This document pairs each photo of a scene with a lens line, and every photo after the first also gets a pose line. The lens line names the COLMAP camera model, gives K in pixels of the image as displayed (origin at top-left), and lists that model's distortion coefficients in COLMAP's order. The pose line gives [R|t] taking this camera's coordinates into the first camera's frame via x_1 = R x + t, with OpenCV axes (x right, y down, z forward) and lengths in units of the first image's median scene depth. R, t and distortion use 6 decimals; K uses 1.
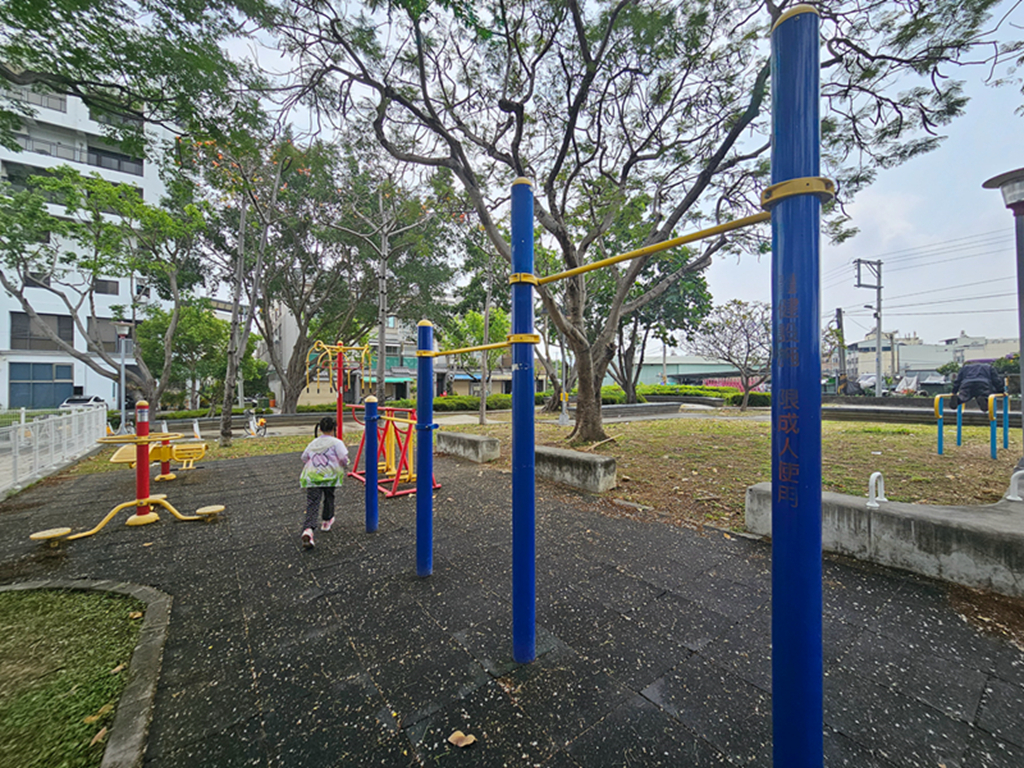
lens RADIAL K [[424.3, 0, 512.0], [0, 424.3, 384.0], [0, 0, 1]] dist [-0.000115, 0.000074]
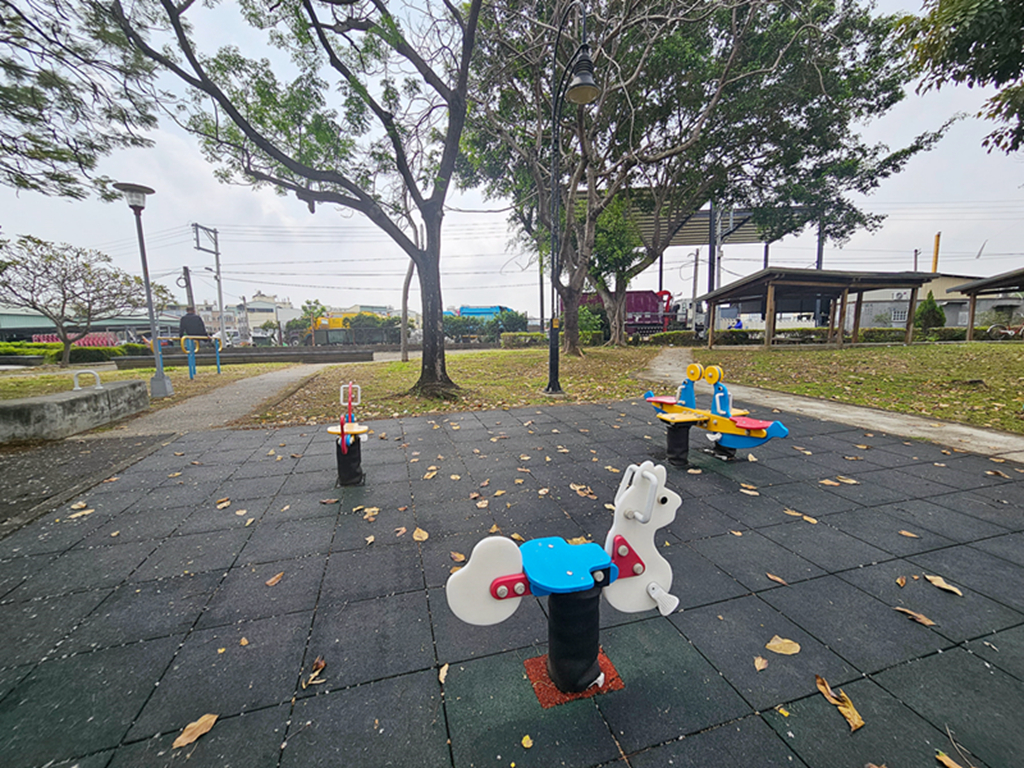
lens RADIAL K [[424.3, 0, 512.0], [0, 424.3, 384.0], [0, 0, 1]] dist [-0.000115, 0.000074]
pose [[0.345712, -0.104036, 0.932555, 0.031701], [0.012724, 0.994263, 0.106203, 0.012756], [-0.938254, -0.024850, 0.345053, -0.157580]]
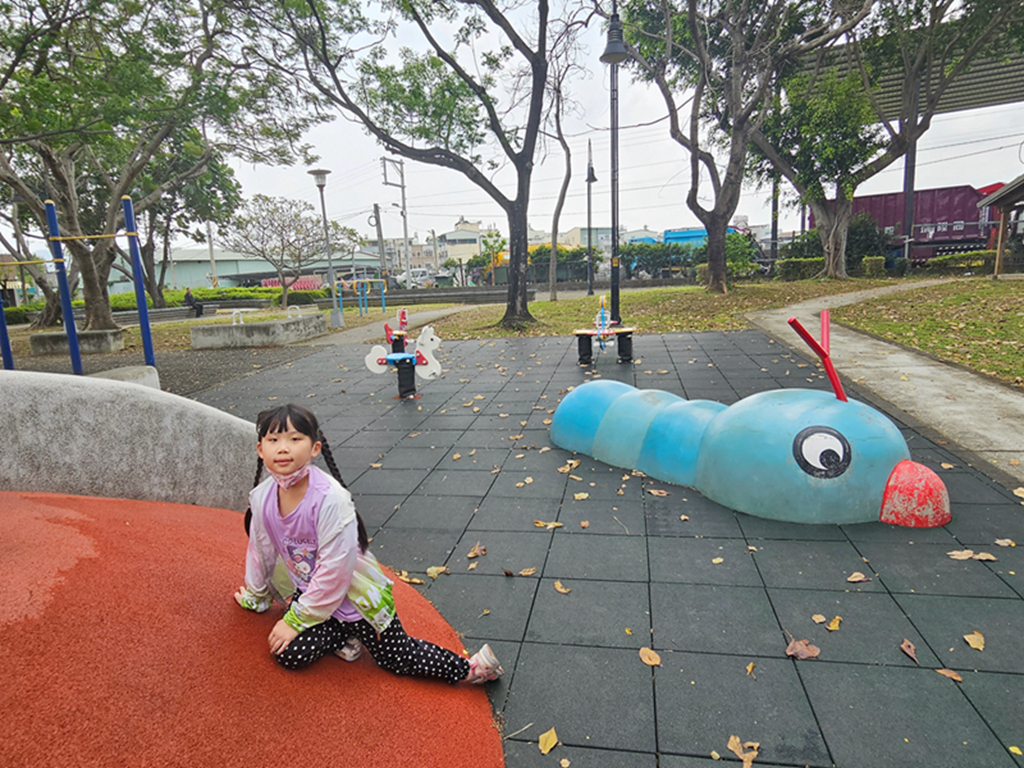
lens RADIAL K [[626.2, 0, 513.2], [0, 626.2, 393.1], [0, 0, 1]] dist [0.005129, 0.002010]
pose [[0.728043, -0.150965, 0.668703, -0.064206], [0.039822, 0.983117, 0.178590, 0.012440], [-0.684374, -0.103392, 0.721763, -0.380873]]
